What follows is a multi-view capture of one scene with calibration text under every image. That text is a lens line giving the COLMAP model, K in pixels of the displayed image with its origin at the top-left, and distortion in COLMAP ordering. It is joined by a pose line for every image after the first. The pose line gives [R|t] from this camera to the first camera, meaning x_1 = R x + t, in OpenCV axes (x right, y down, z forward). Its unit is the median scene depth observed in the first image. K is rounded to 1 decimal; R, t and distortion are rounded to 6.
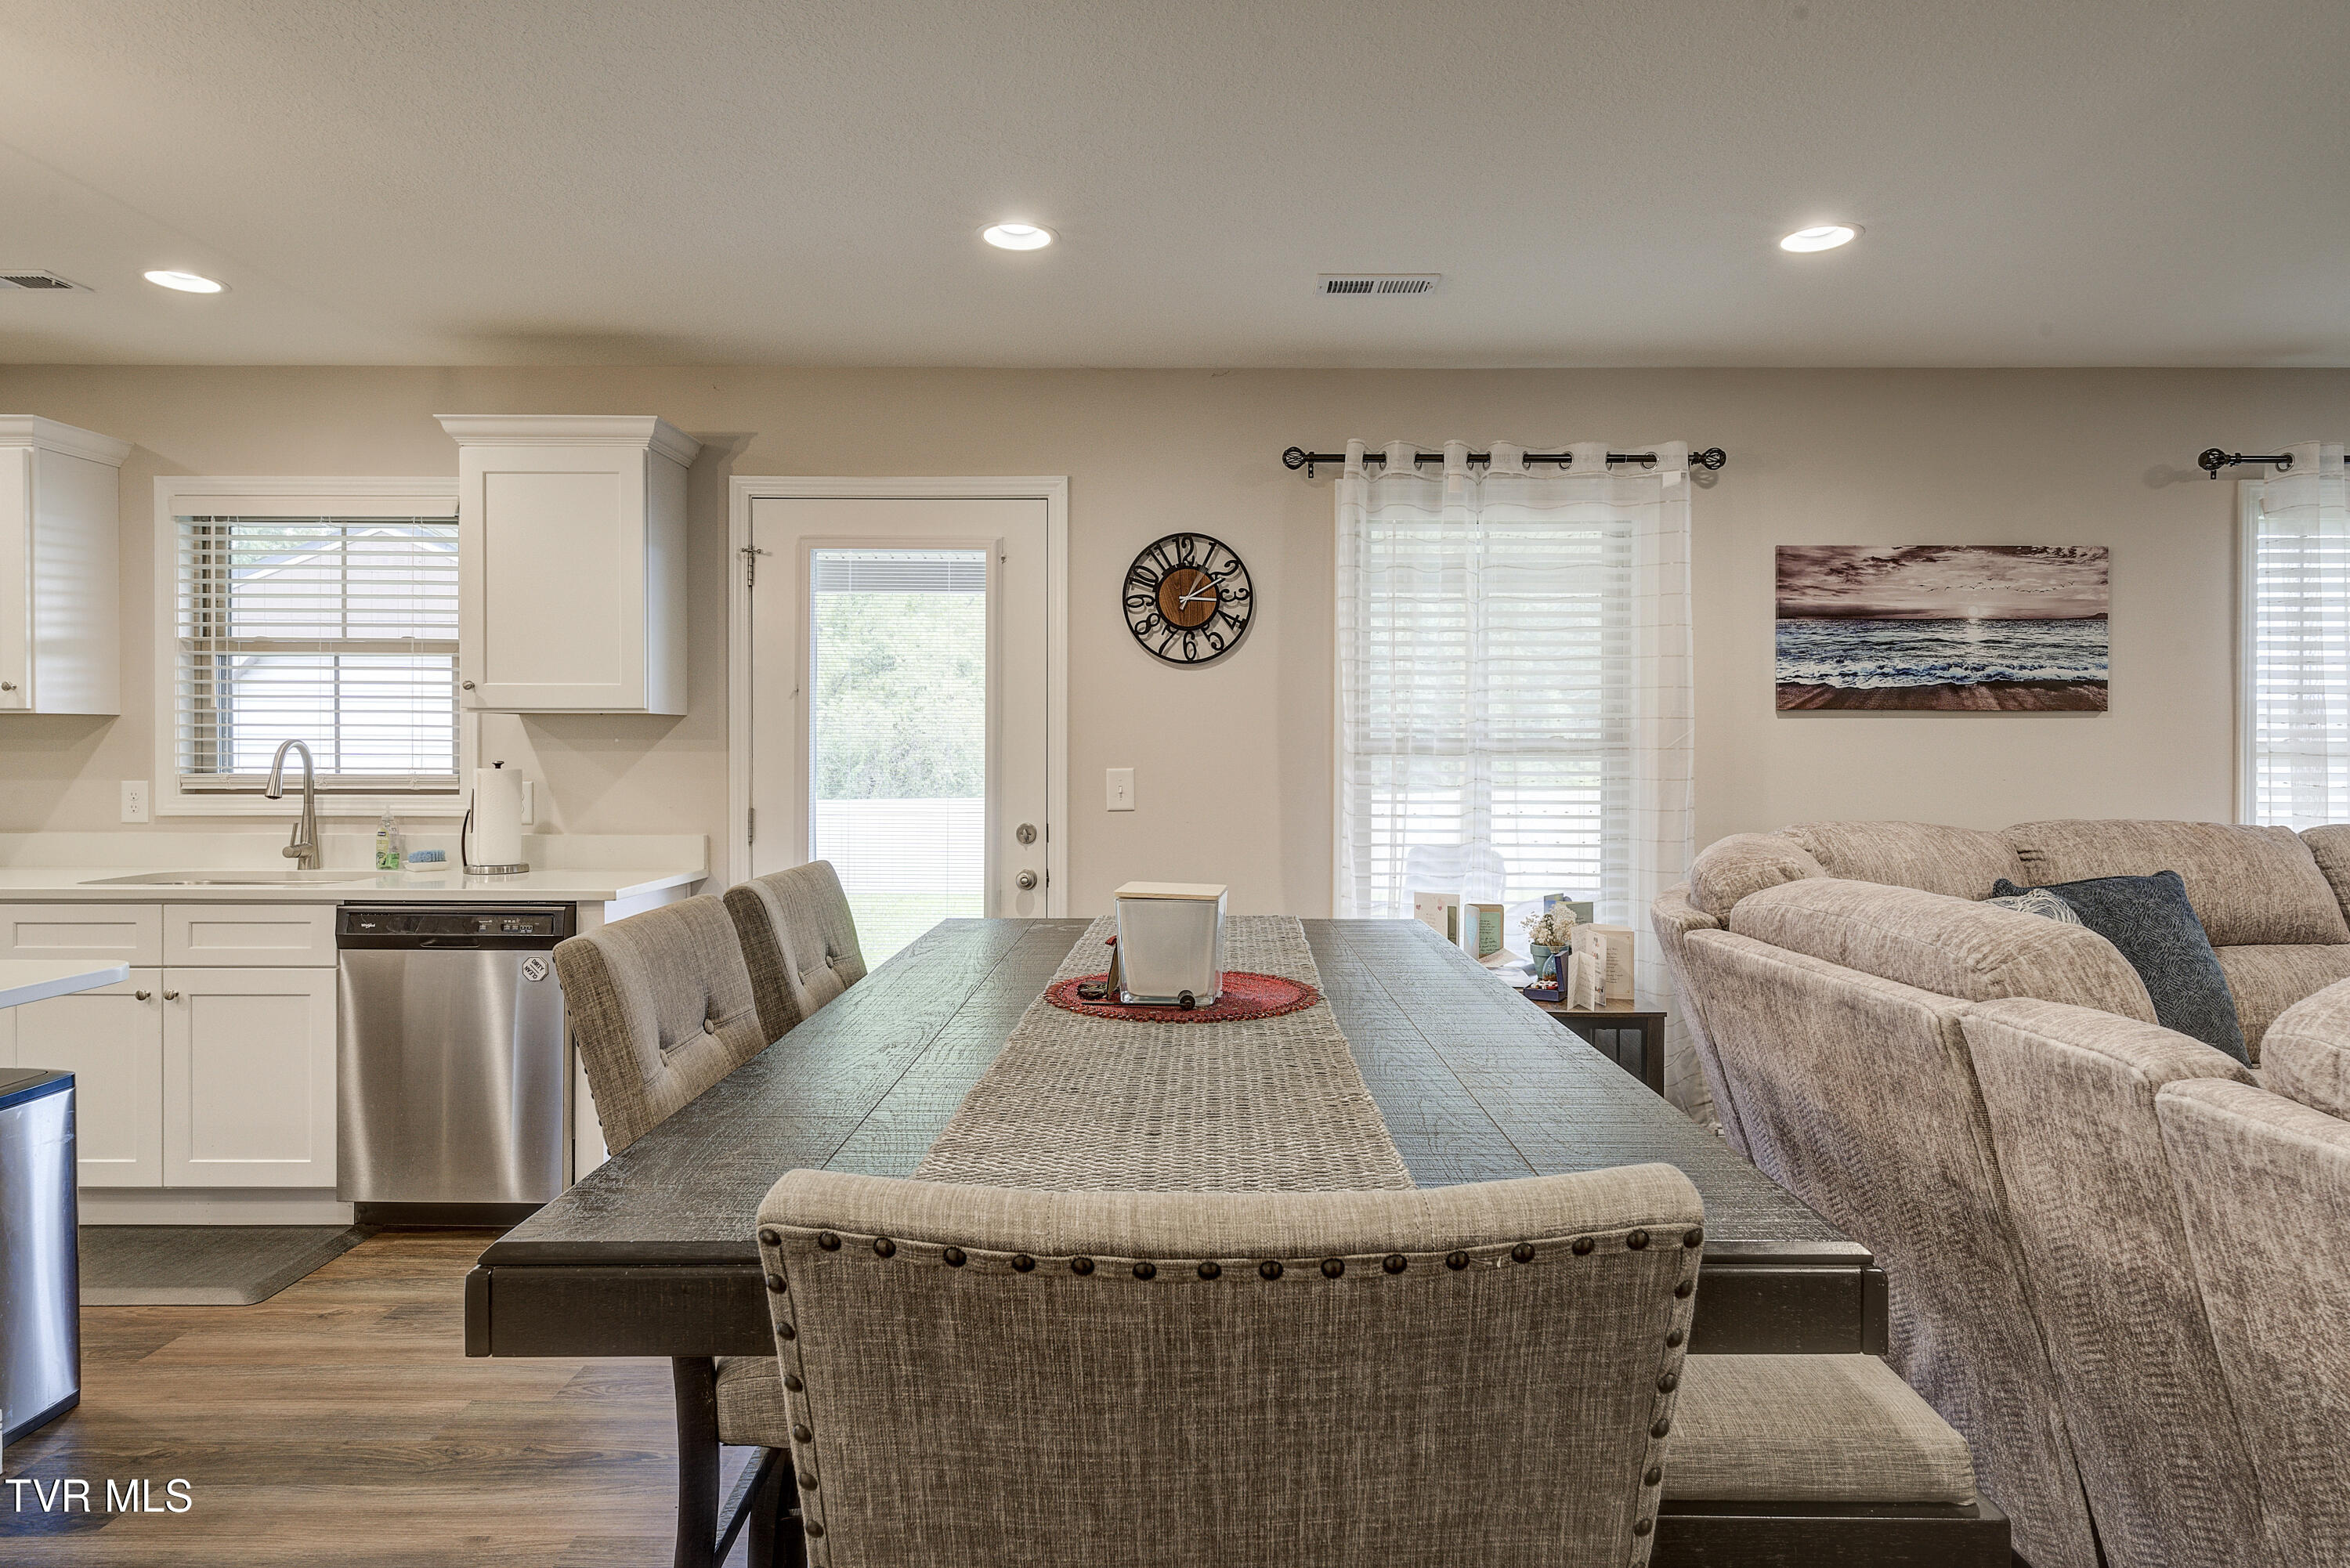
lens RADIAL K [[1338.5, 0, 1174.9], [0, 1338.5, 762.6], [0, 0, 1]] dist [-0.001222, -0.000515]
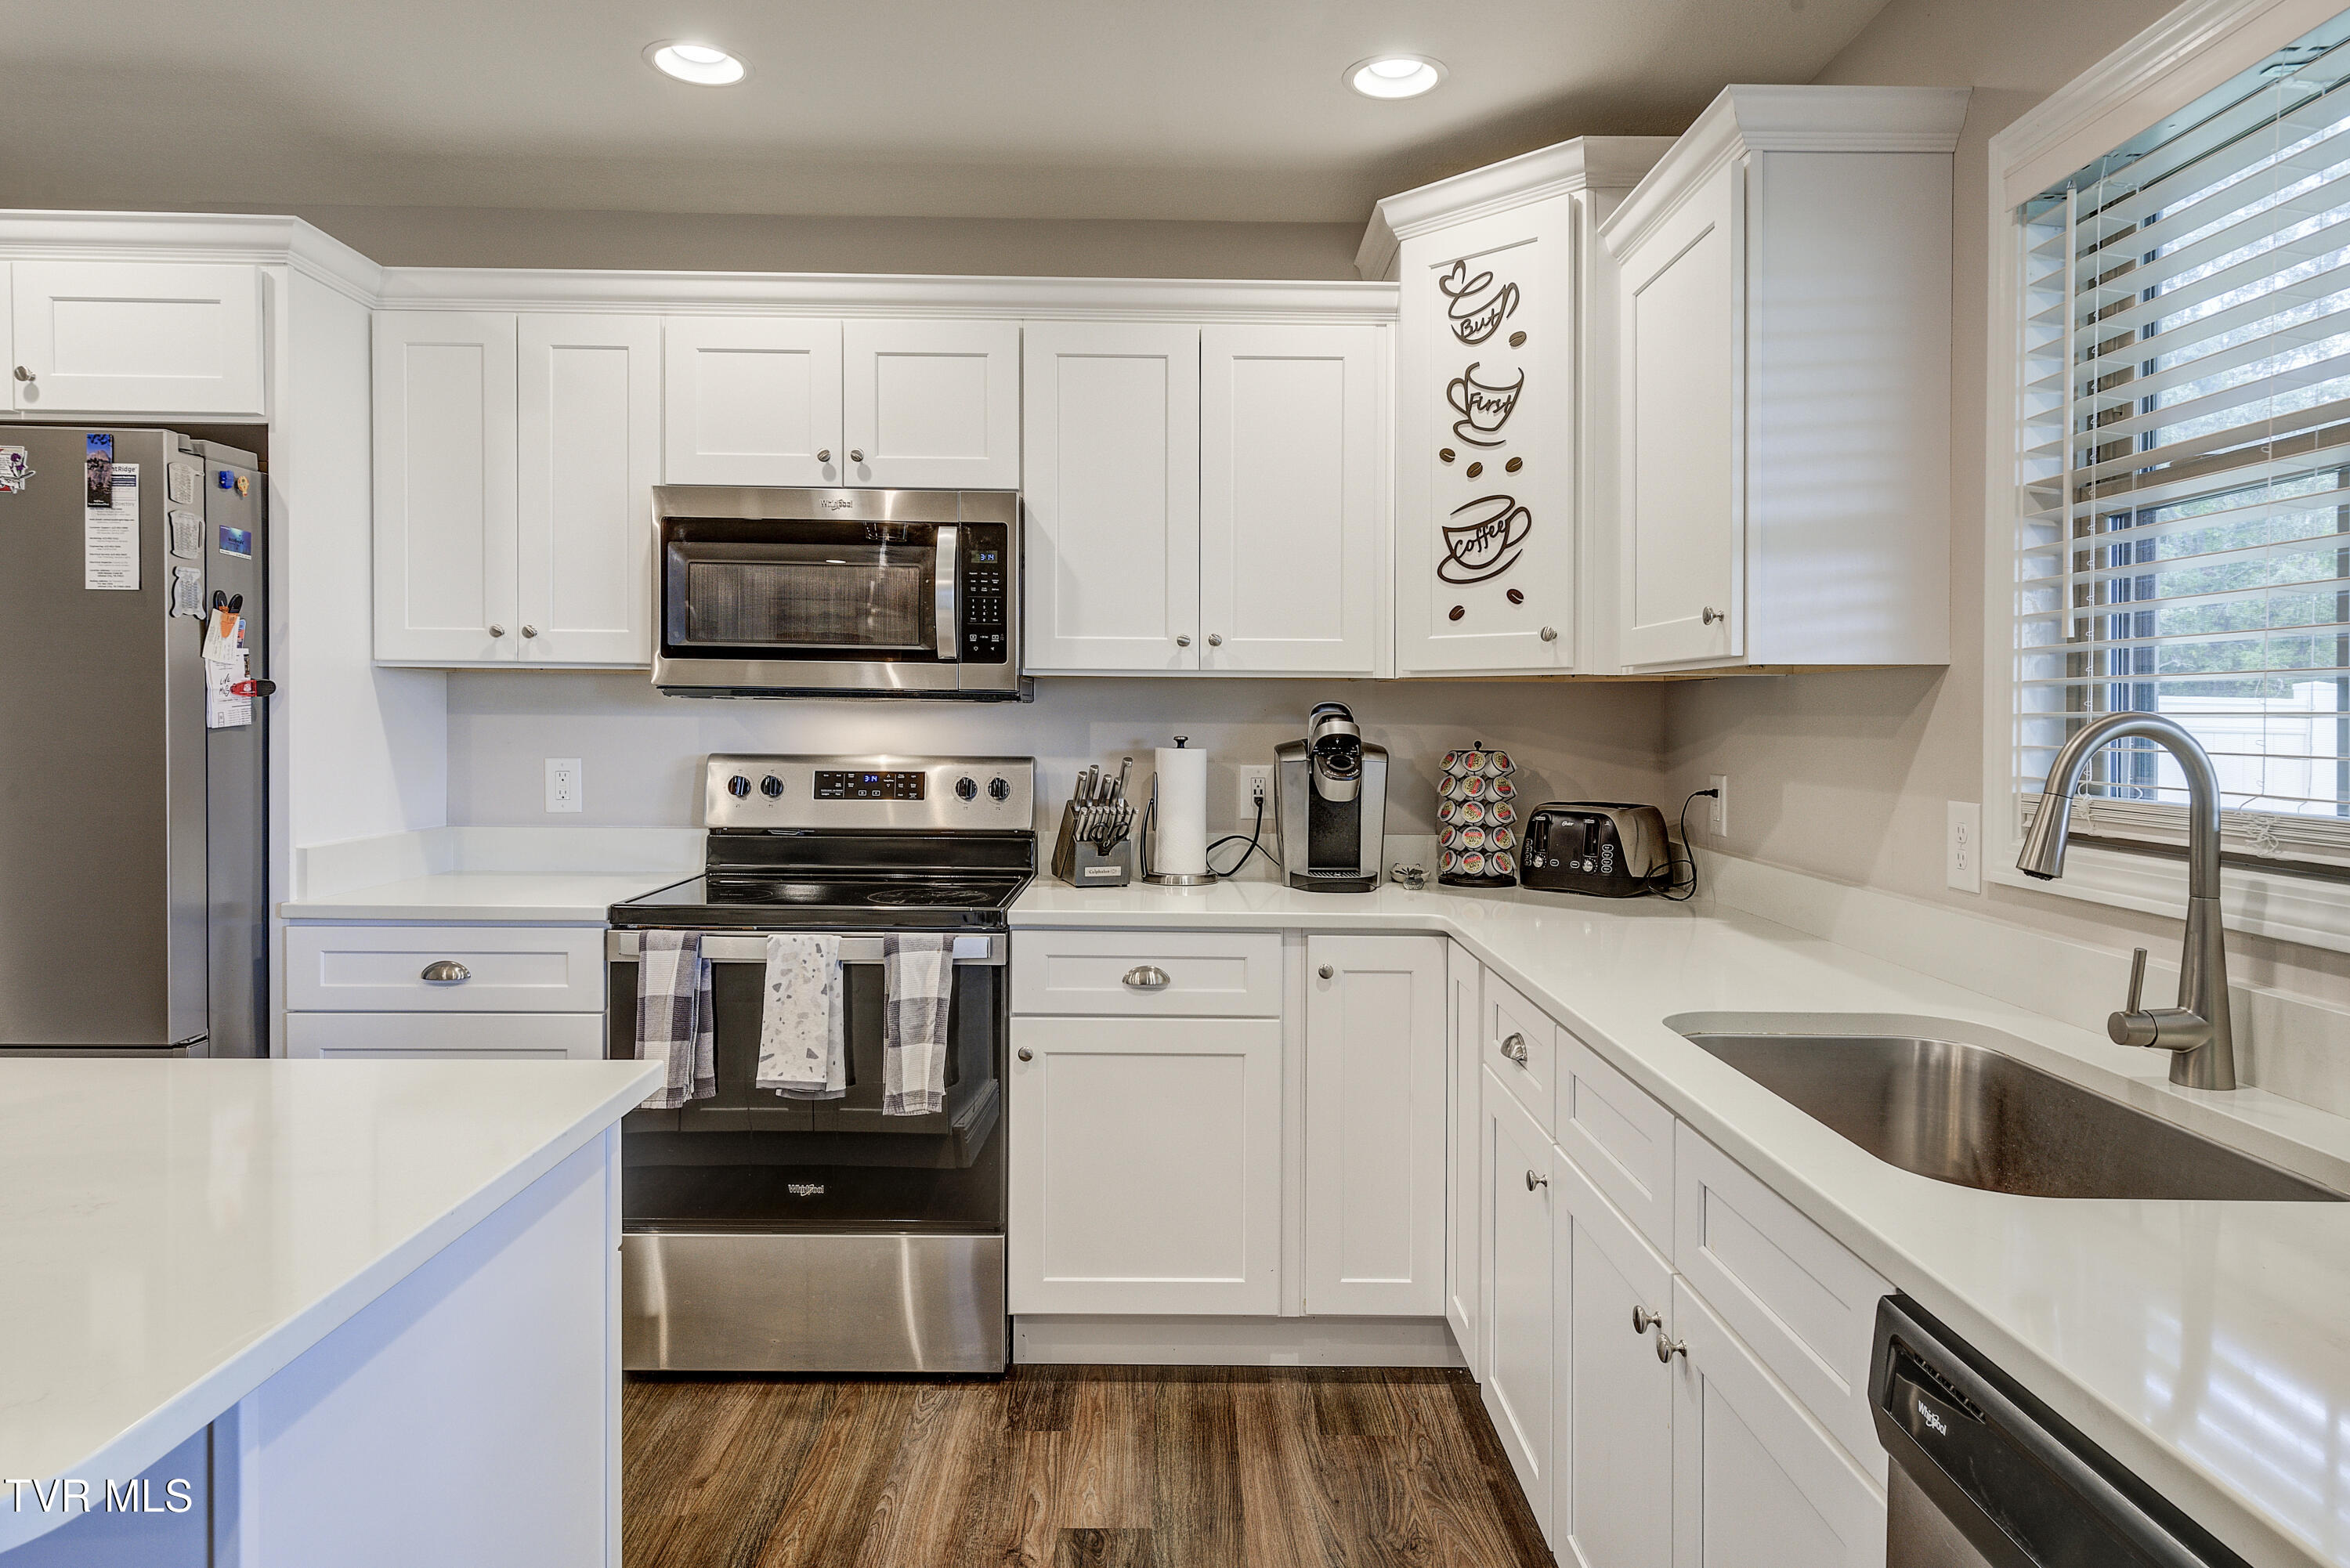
lens RADIAL K [[1433.5, 0, 1188.7], [0, 1433.5, 755.0], [0, 0, 1]] dist [0.004035, 0.001339]
pose [[0.026294, 0.024163, -0.999362, -0.277150], [-0.020957, 0.999501, 0.023615, -0.009707], [0.999435, 0.020323, 0.026787, 0.717905]]
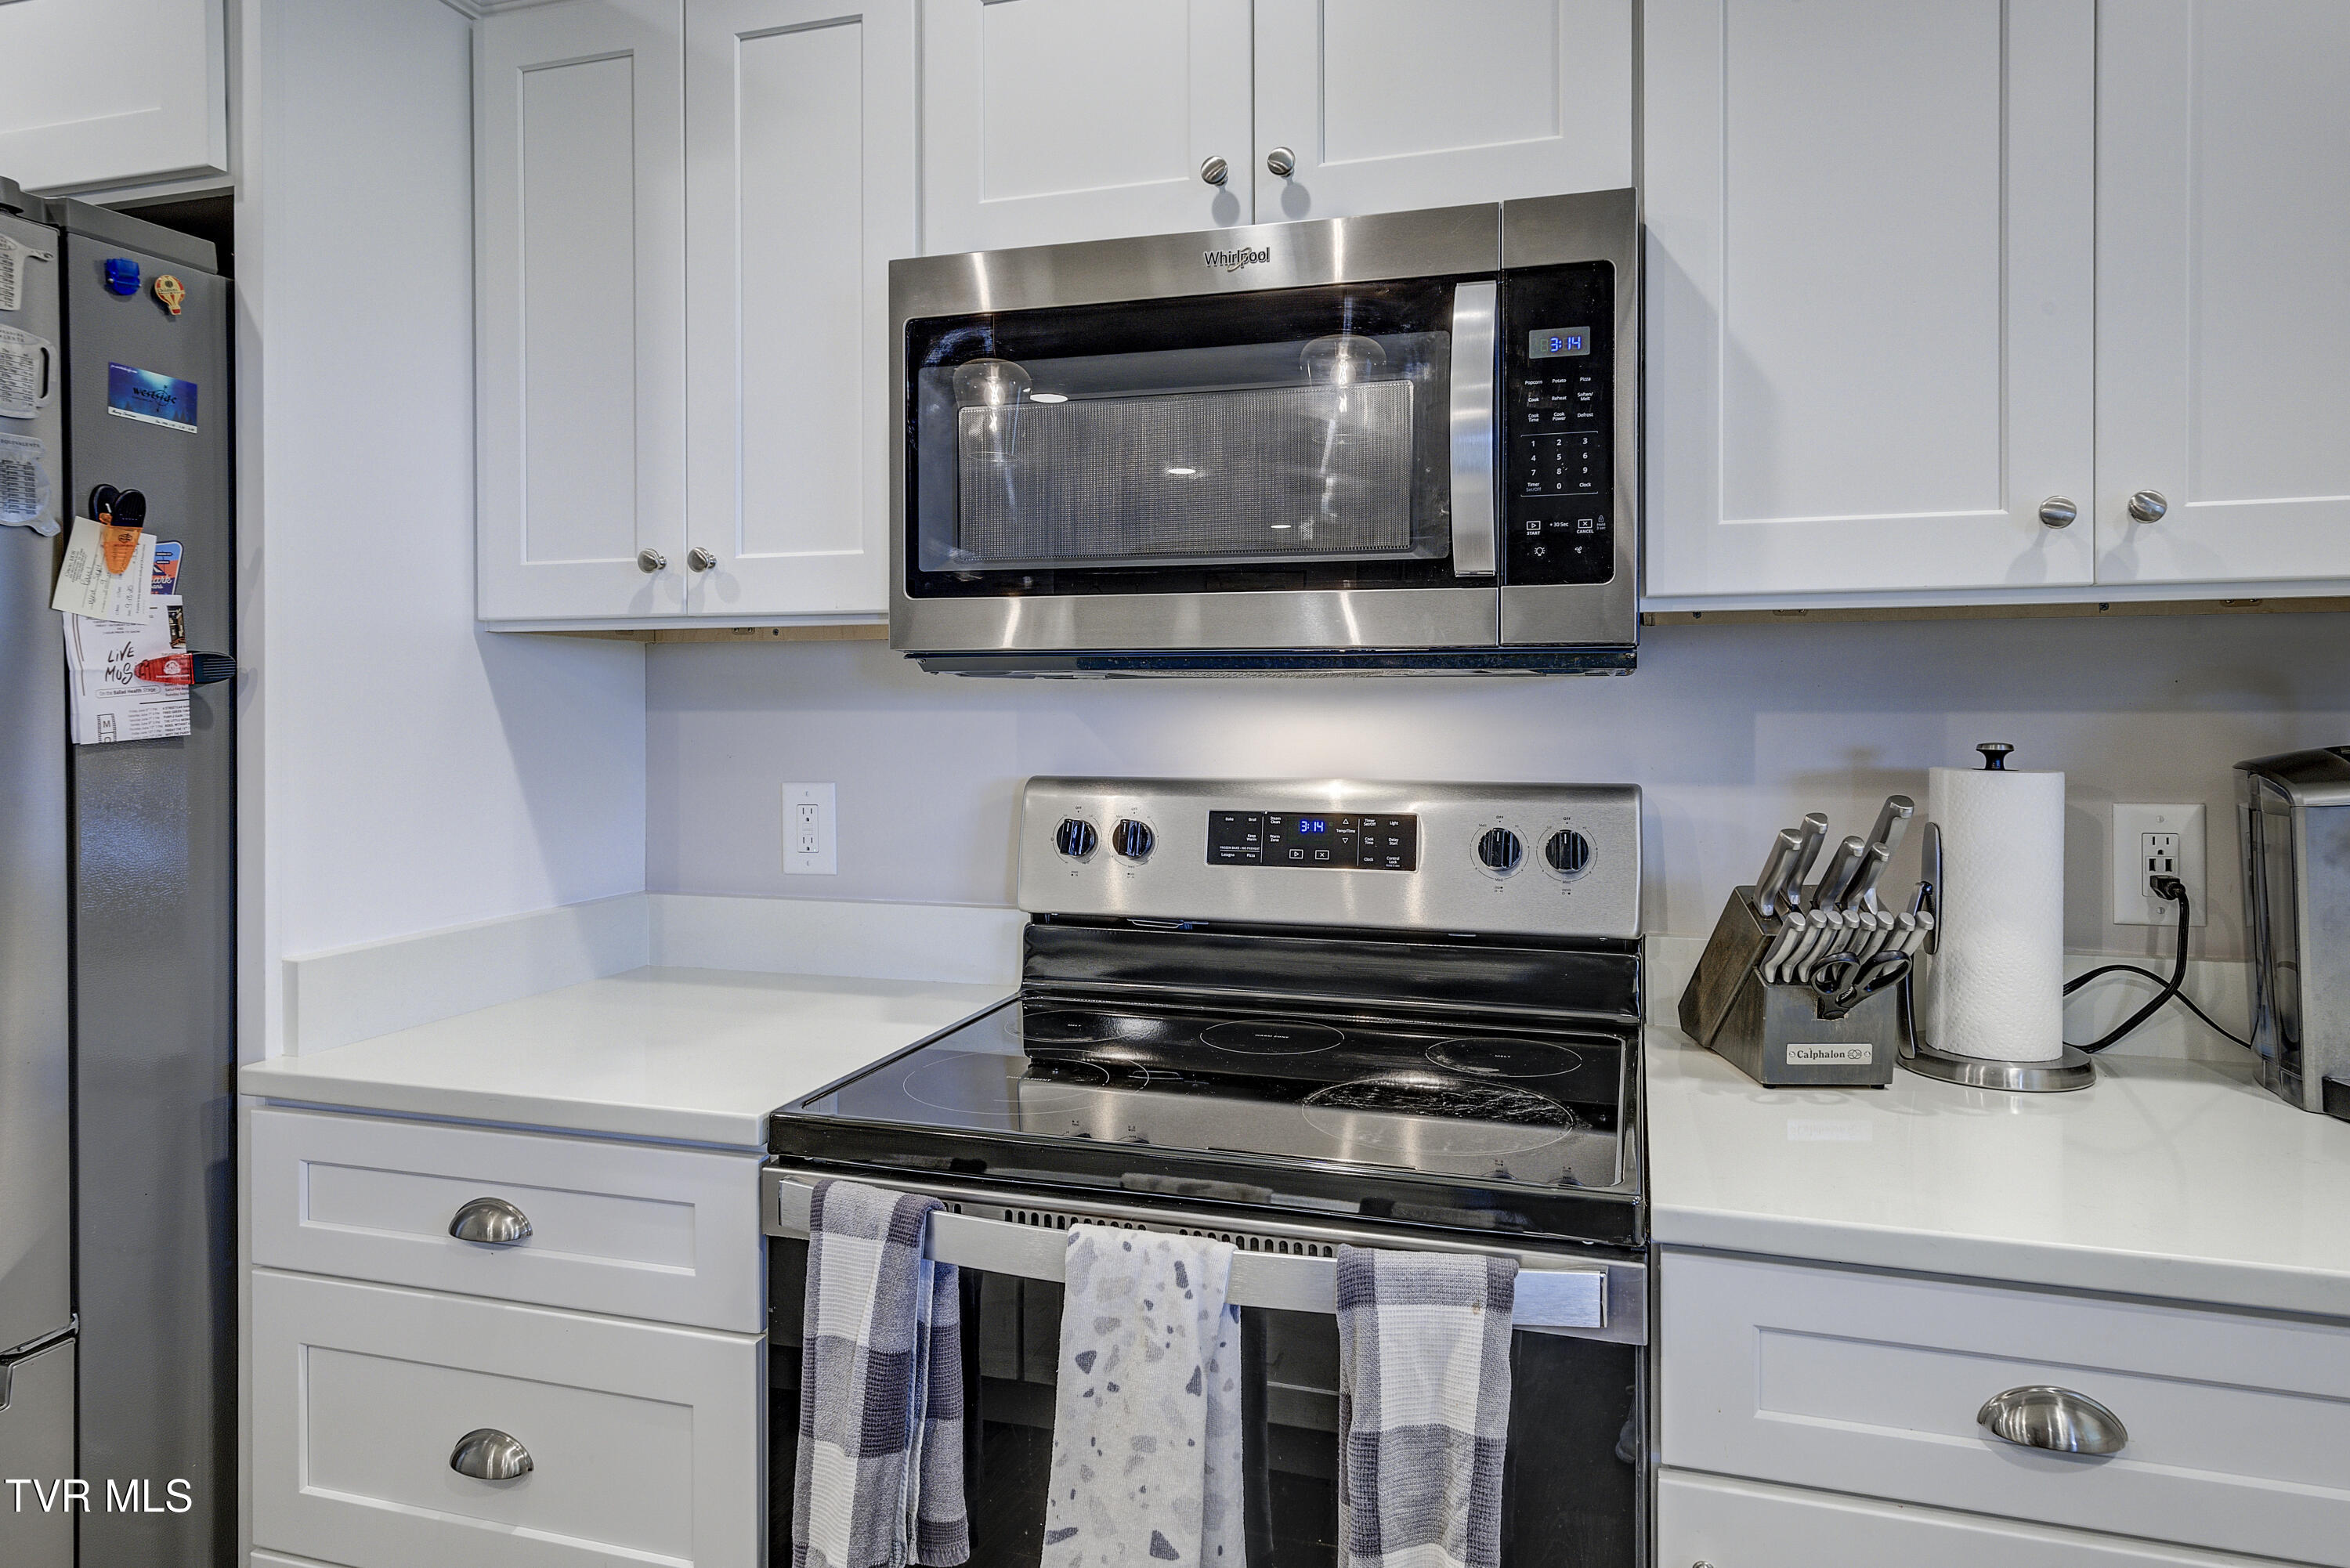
lens RADIAL K [[1433.5, 0, 1188.7], [0, 1433.5, 755.0], [0, 0, 1]] dist [0.004035, 0.001339]
pose [[-0.284474, 0.032457, -0.958134, -0.682237], [-0.008572, 0.999301, 0.036397, -0.009476], [0.958645, 0.018567, -0.283997, 0.643739]]
